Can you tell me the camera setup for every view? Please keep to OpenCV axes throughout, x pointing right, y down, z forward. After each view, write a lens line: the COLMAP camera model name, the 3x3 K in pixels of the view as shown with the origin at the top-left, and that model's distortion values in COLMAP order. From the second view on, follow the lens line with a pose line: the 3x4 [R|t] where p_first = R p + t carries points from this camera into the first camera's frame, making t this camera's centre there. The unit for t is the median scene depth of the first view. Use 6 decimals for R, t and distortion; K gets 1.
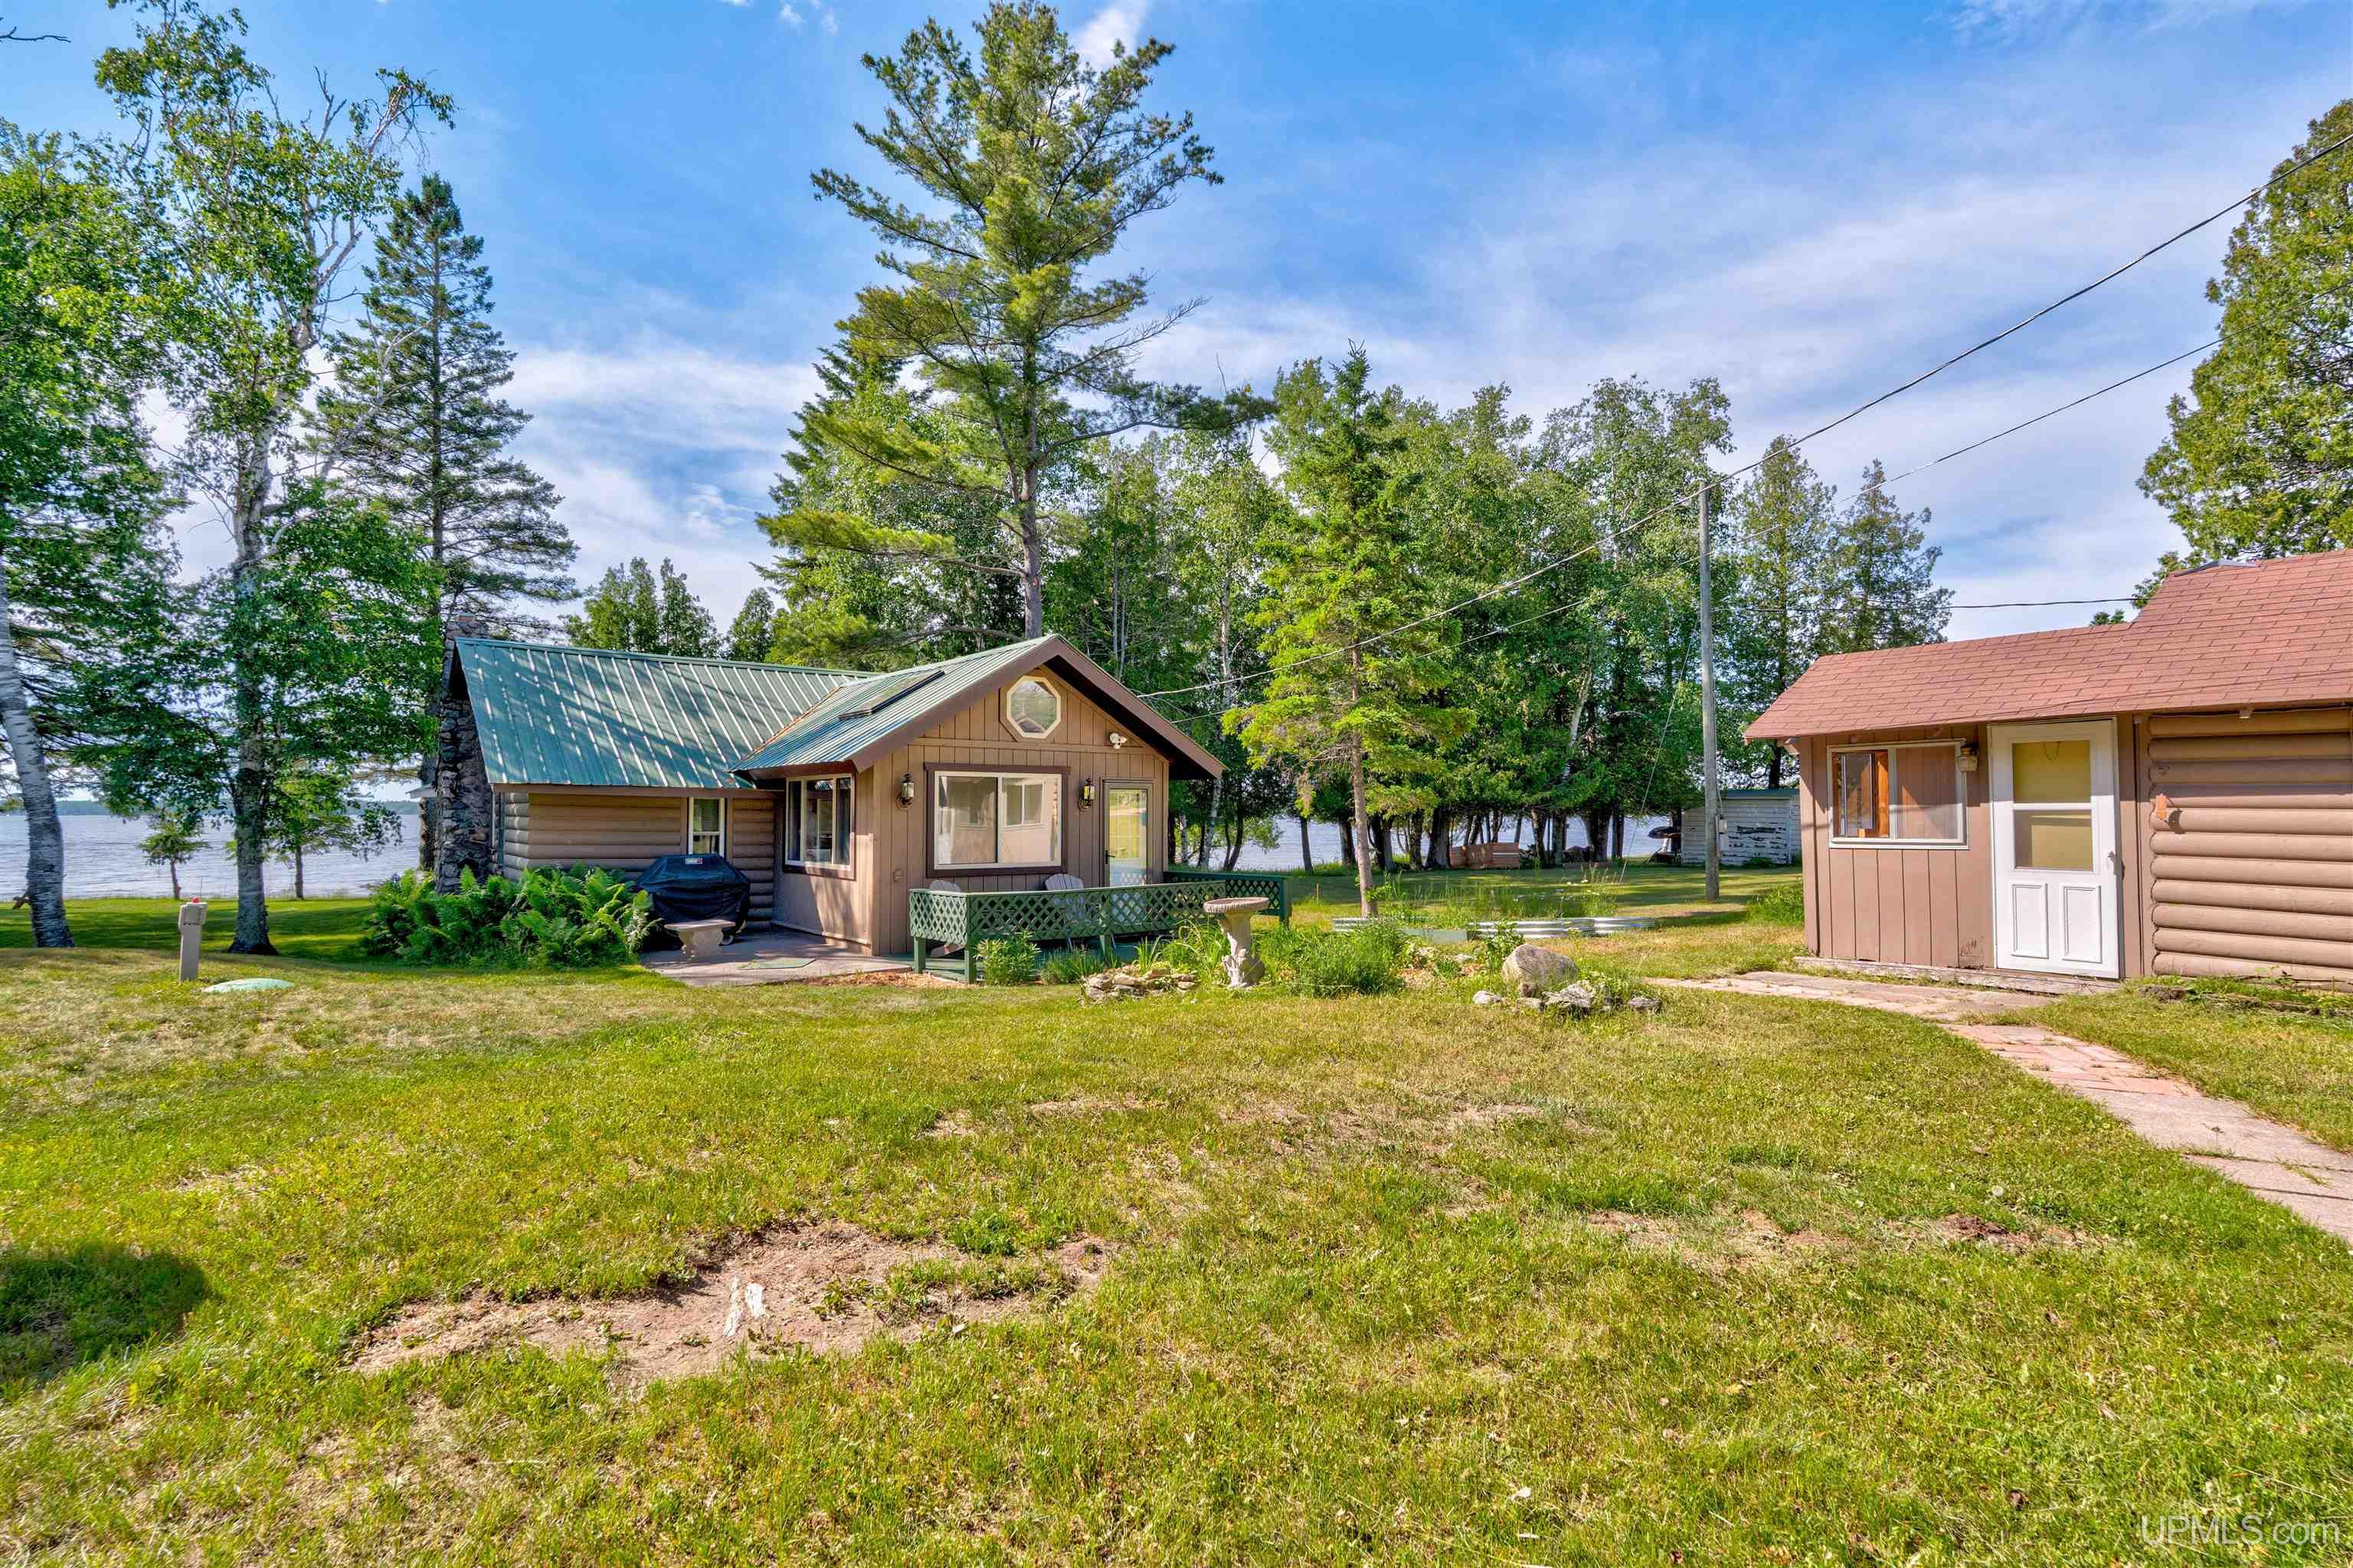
lens RADIAL K [[1135.8, 0, 1174.9], [0, 1135.8, 799.1], [0, 0, 1]] dist [-0.000057, -0.001059]
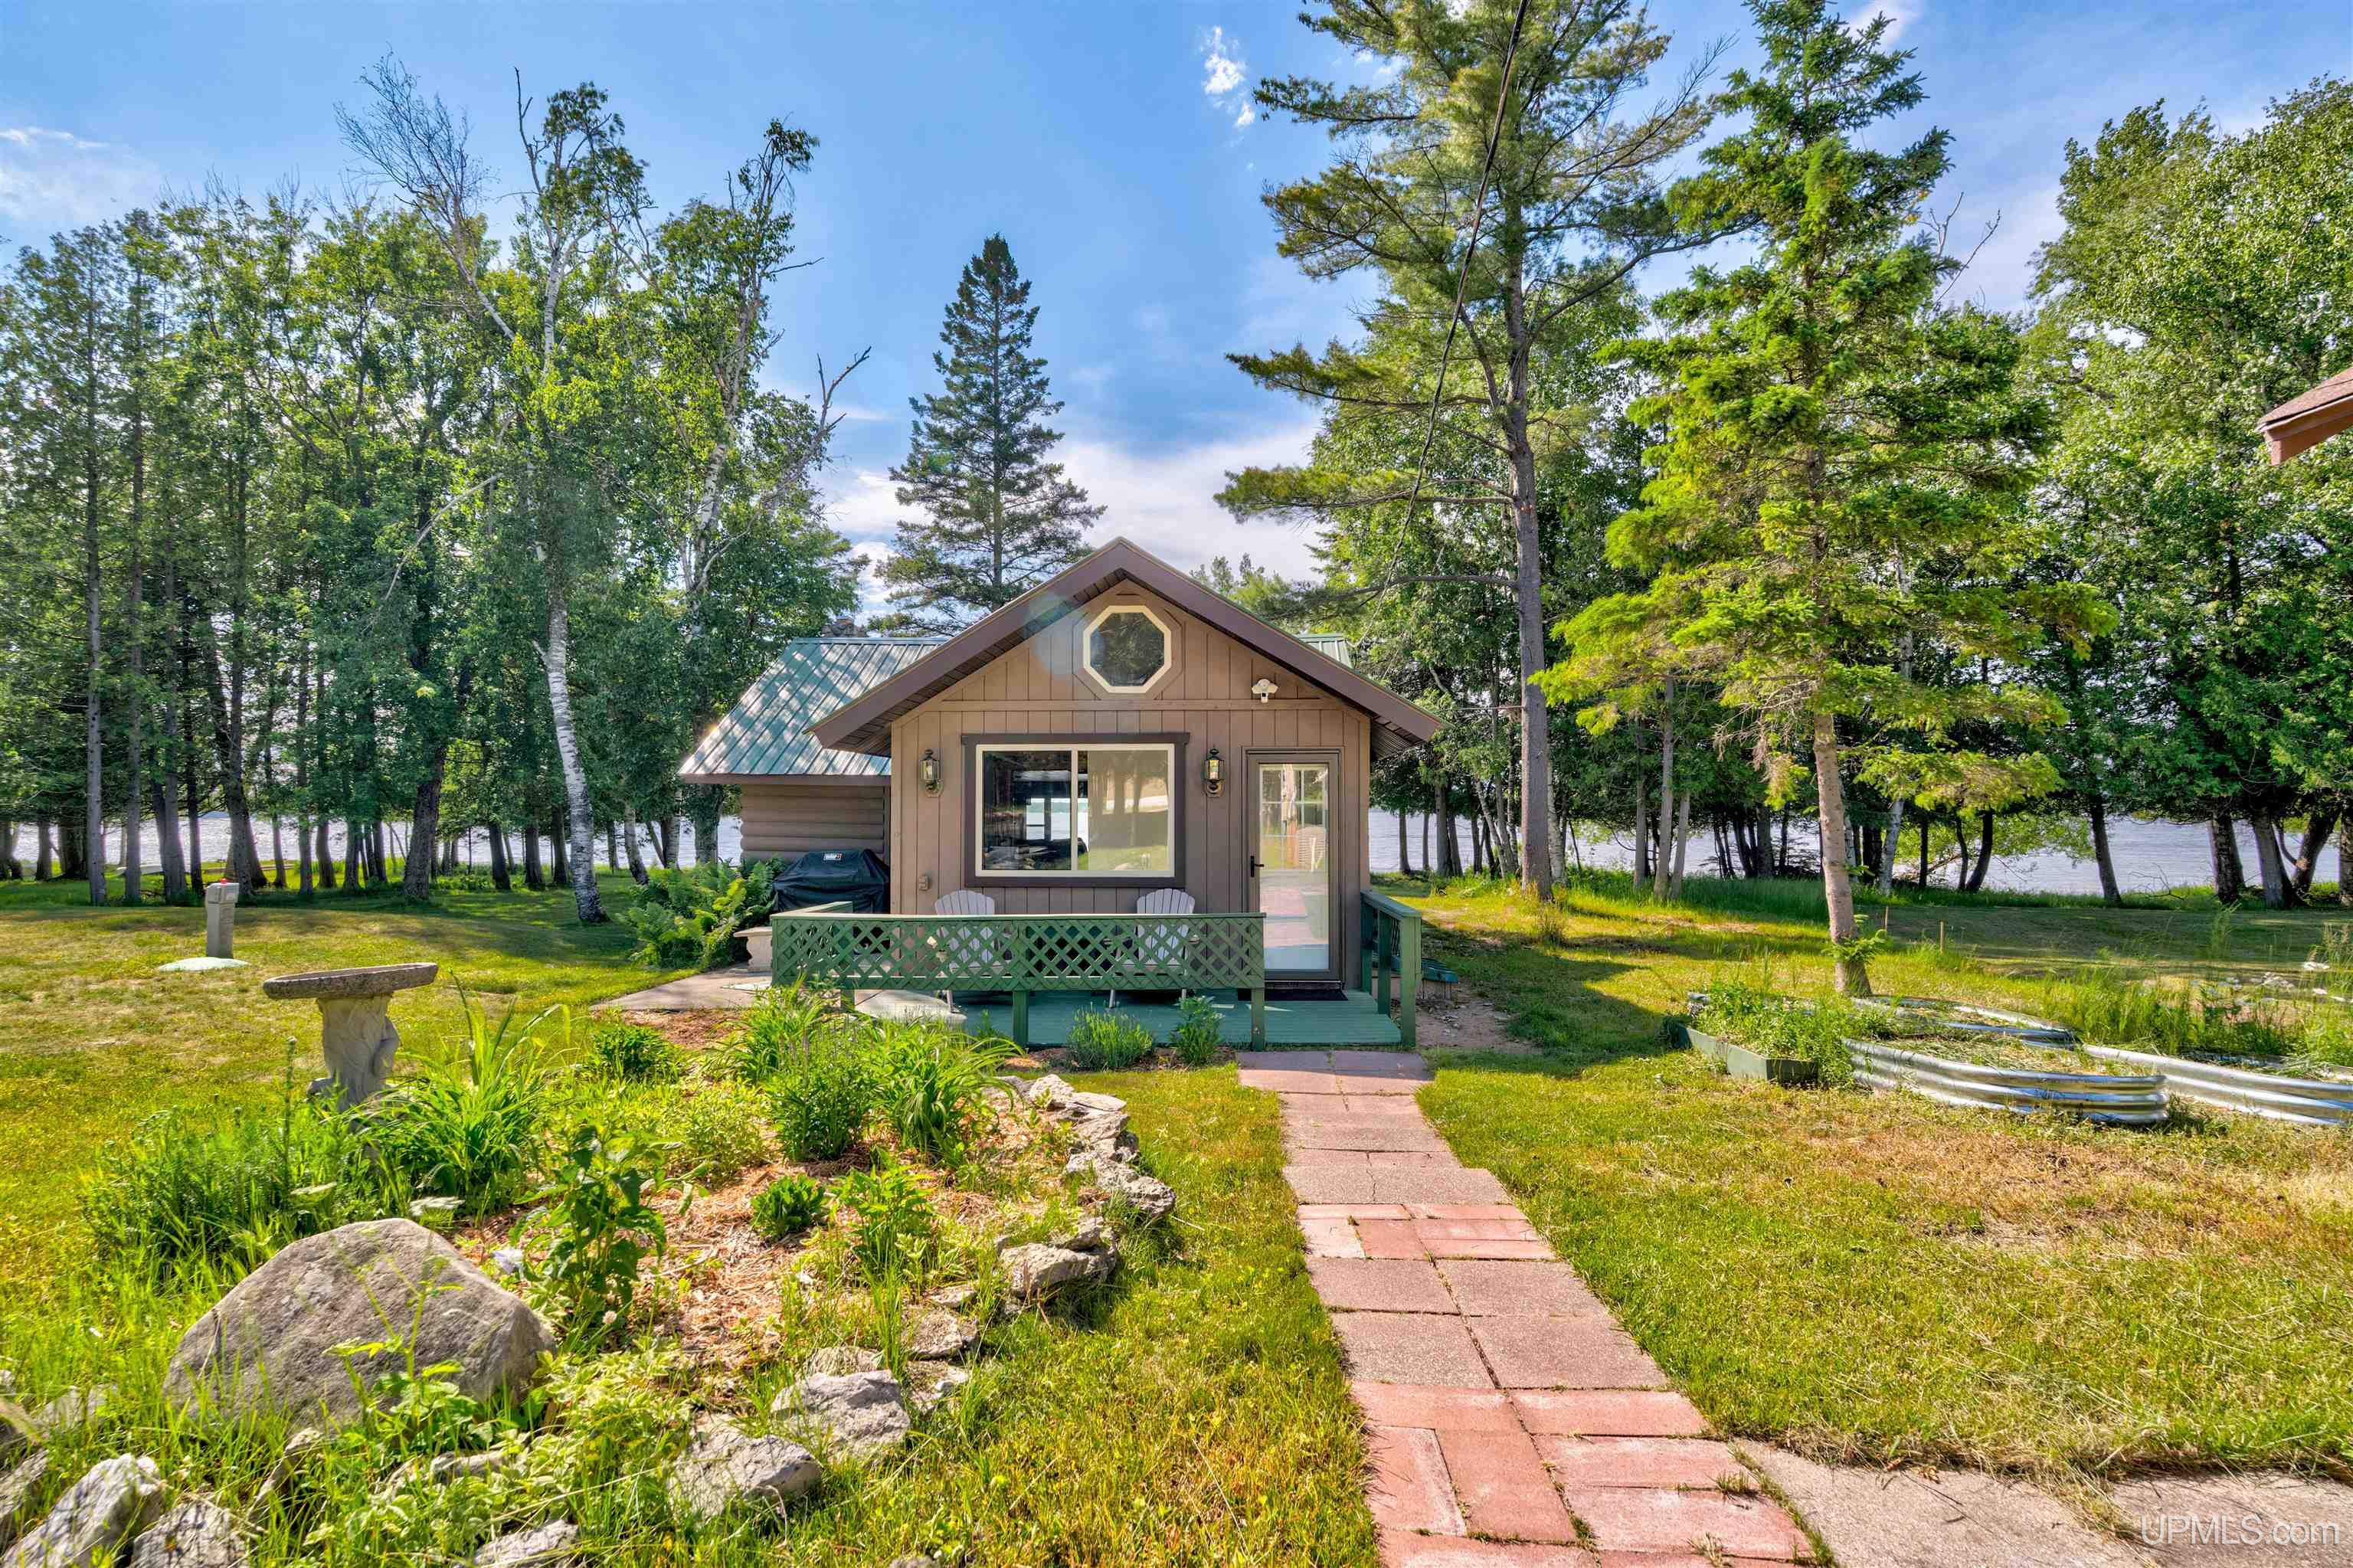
lens RADIAL K [[1135.8, 0, 1170.8], [0, 1135.8, 784.3], [0, 0, 1]] dist [-0.000057, -0.001059]
pose [[0.760370, -0.016994, -0.649267, 0.198028], [0.008015, 0.999827, -0.016782, 0.008073], [0.649440, 0.007557, 0.760375, 0.278340]]
